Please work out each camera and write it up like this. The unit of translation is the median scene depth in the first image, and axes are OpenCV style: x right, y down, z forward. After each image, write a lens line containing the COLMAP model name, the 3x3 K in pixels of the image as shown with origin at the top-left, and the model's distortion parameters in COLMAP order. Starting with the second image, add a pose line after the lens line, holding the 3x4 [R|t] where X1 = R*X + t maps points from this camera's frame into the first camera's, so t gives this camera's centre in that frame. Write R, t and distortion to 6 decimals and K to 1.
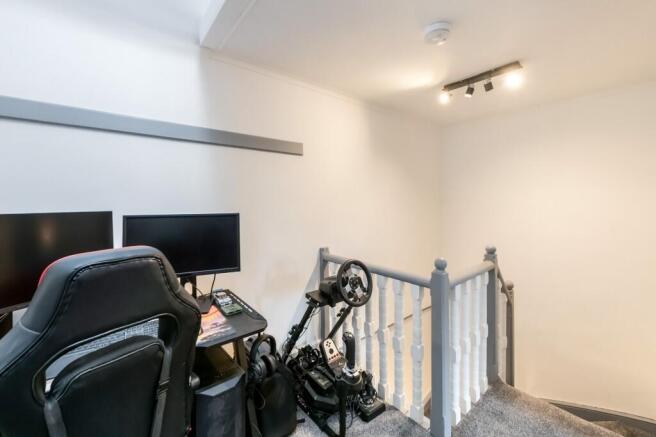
lens RADIAL K [[258.8, 0, 328.3], [0, 258.8, 206.7], [0, 0, 1]] dist [-0.000070, -0.000054]
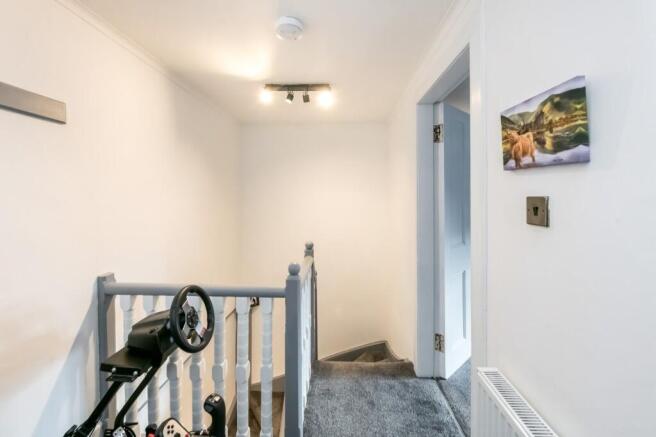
lens RADIAL K [[264.3, 0, 330.0], [0, 264.3, 199.4], [0, 0, 1]] dist [0.000408, 0.000080]
pose [[0.664166, 0.003717, 0.747576, -0.159796], [0.006232, 0.999925, -0.010509, -0.019504], [-0.747559, 0.011638, 0.664094, 0.183028]]
